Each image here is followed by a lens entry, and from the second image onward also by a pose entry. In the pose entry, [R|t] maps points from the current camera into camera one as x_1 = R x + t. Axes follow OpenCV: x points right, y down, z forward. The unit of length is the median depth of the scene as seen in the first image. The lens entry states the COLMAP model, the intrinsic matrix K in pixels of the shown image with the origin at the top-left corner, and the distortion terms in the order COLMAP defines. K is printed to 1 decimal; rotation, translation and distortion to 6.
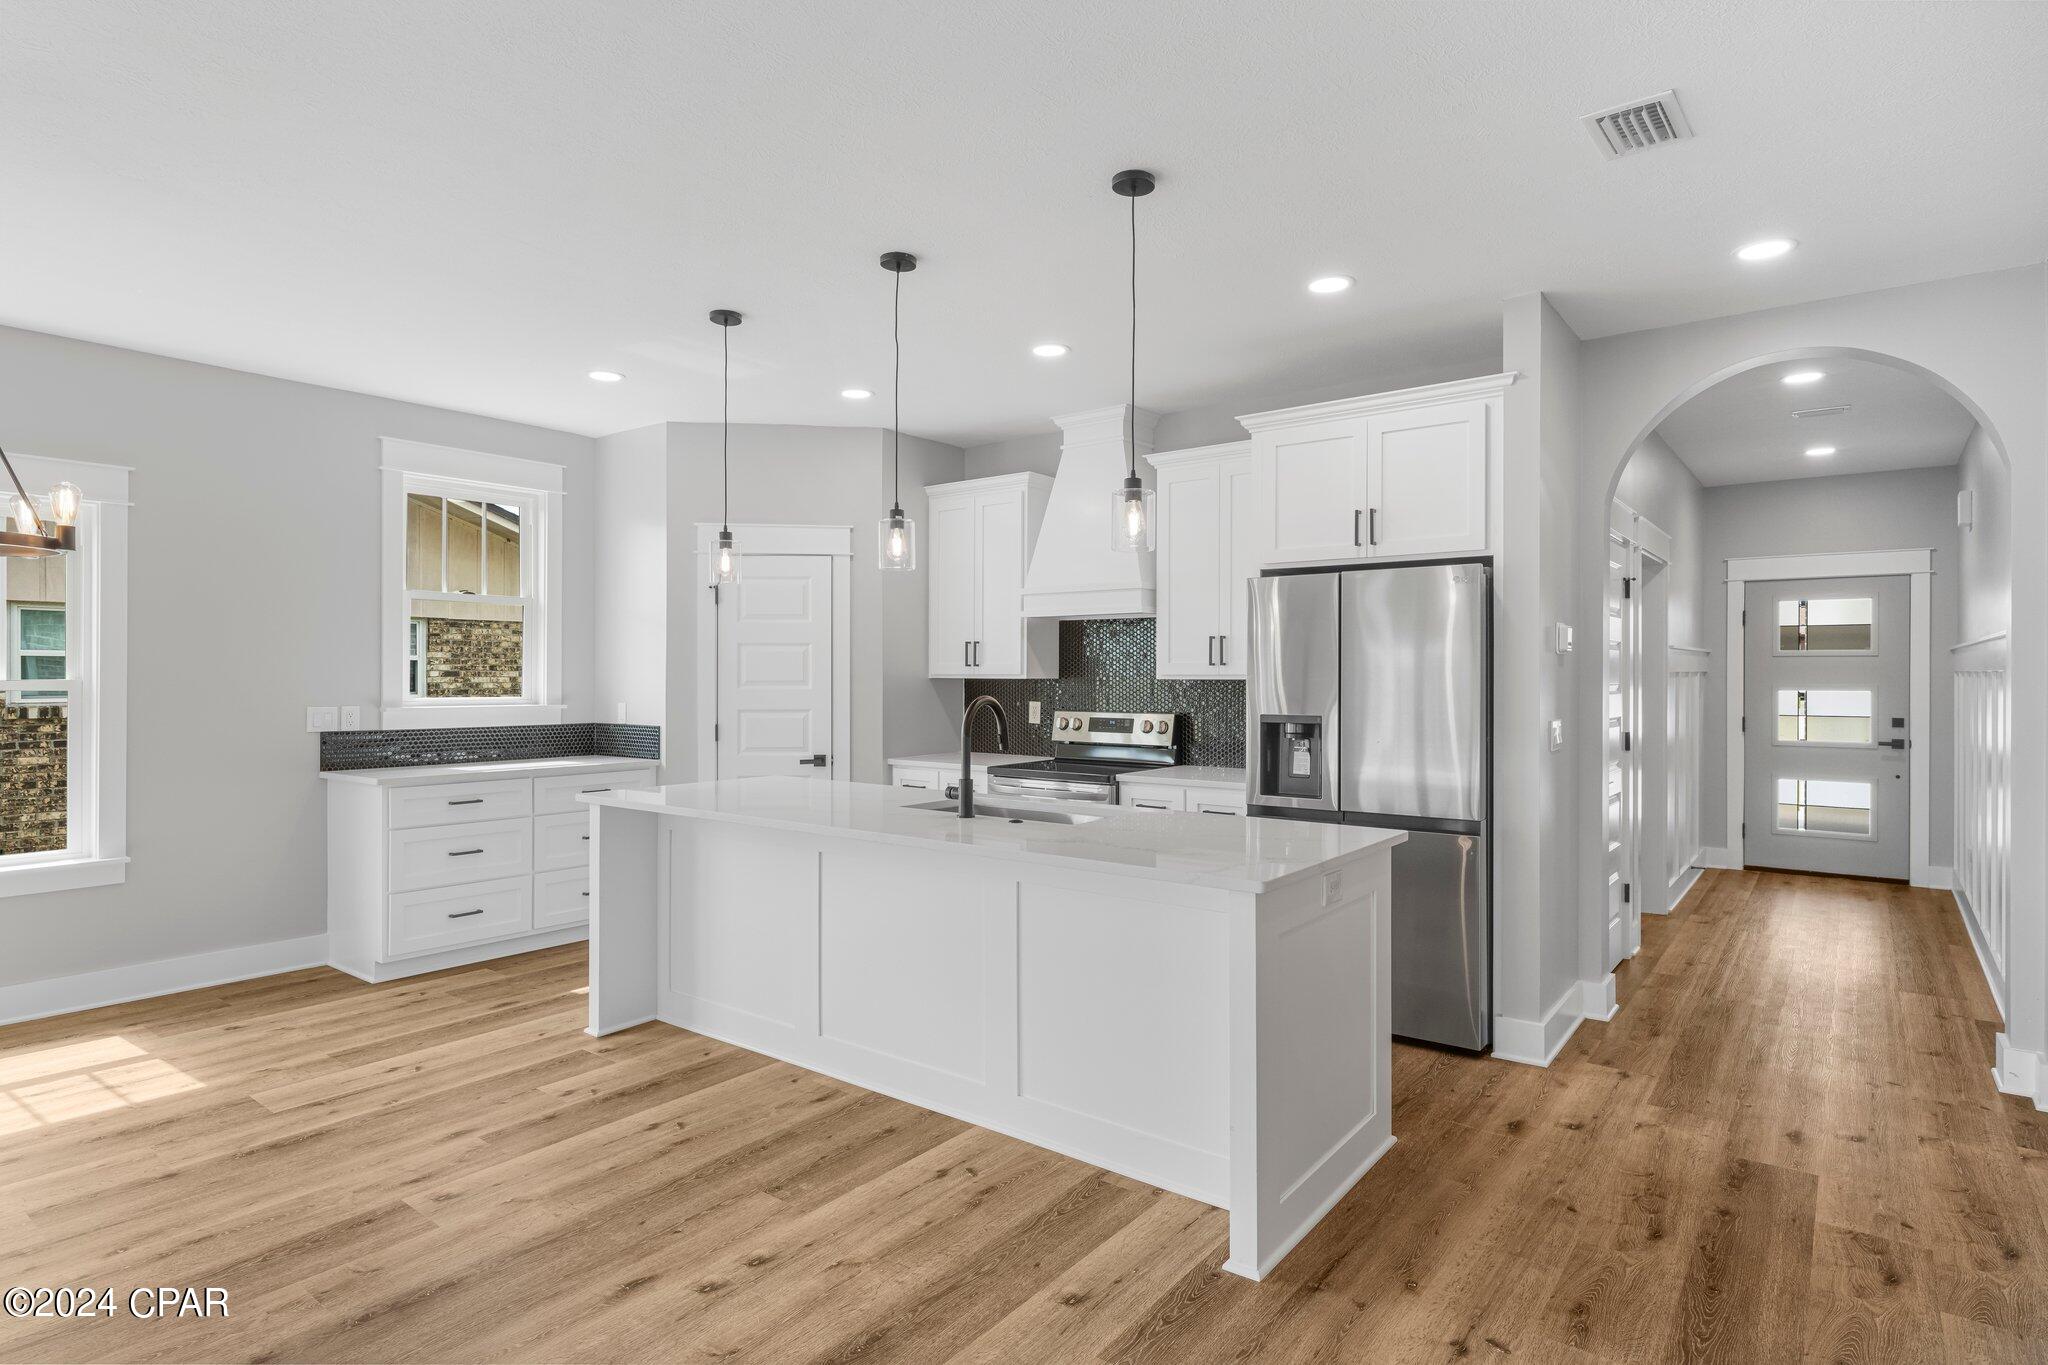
lens RADIAL K [[1084.8, 0, 1022.8], [0, 1084.8, 671.6], [0, 0, 1]] dist [0.004316, 0.000464]
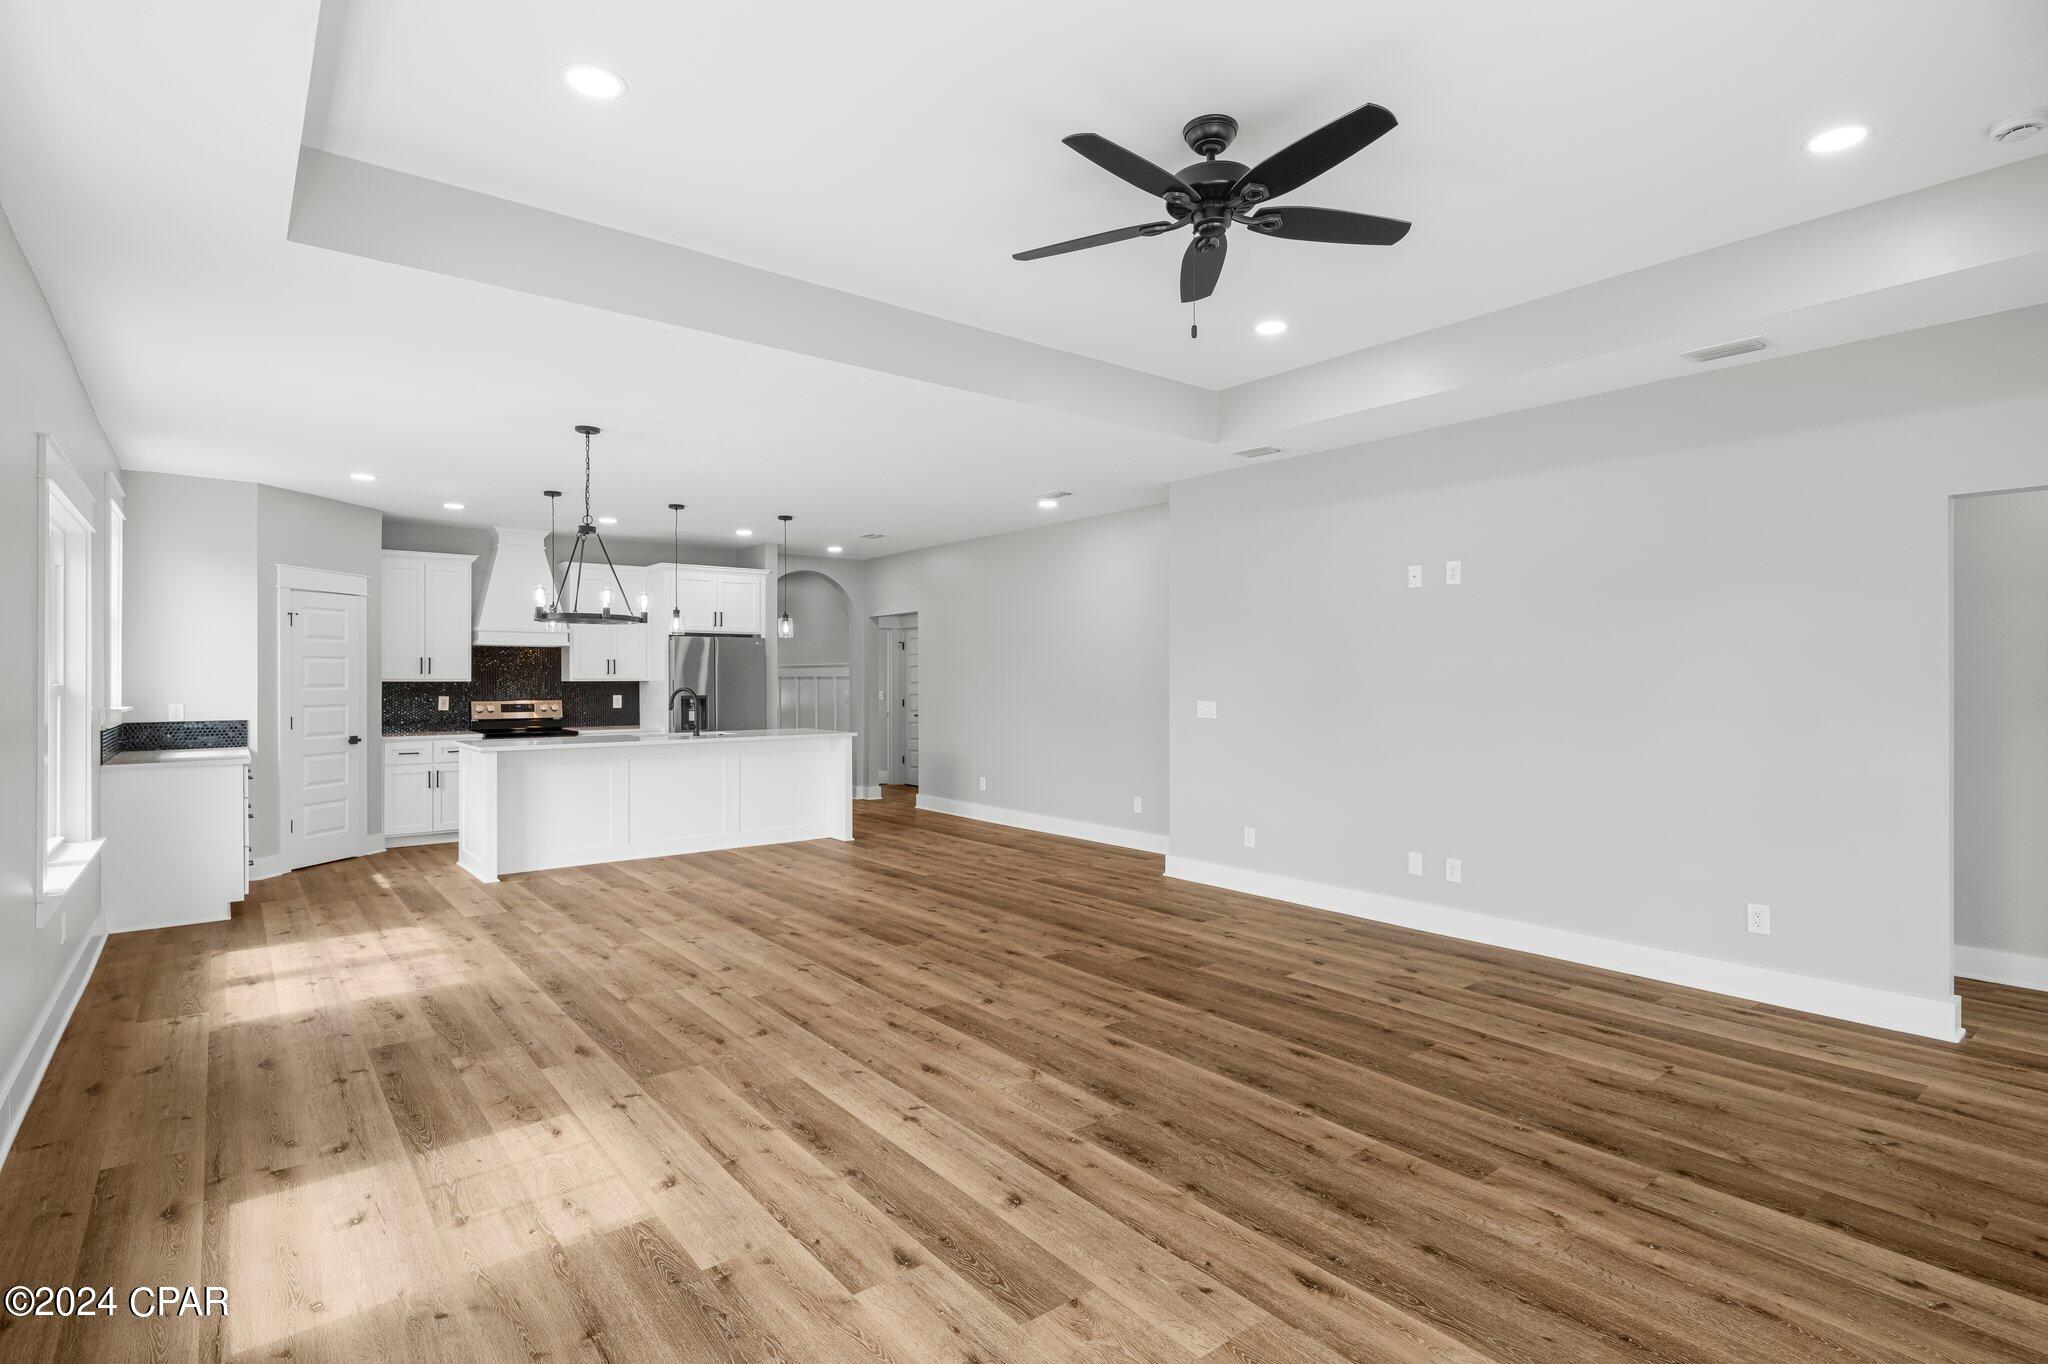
lens RADIAL K [[1005.7, 0, 1024.0], [0, 1005.7, 682.0], [0, 0, 1]] dist [0.006365, -0.000083]
pose [[0.235631, -0.004927, 0.971830, -1.266778], [-0.000043, 0.999987, 0.005080, -0.000489], [-0.971843, -0.001239, 0.235628, -0.161536]]
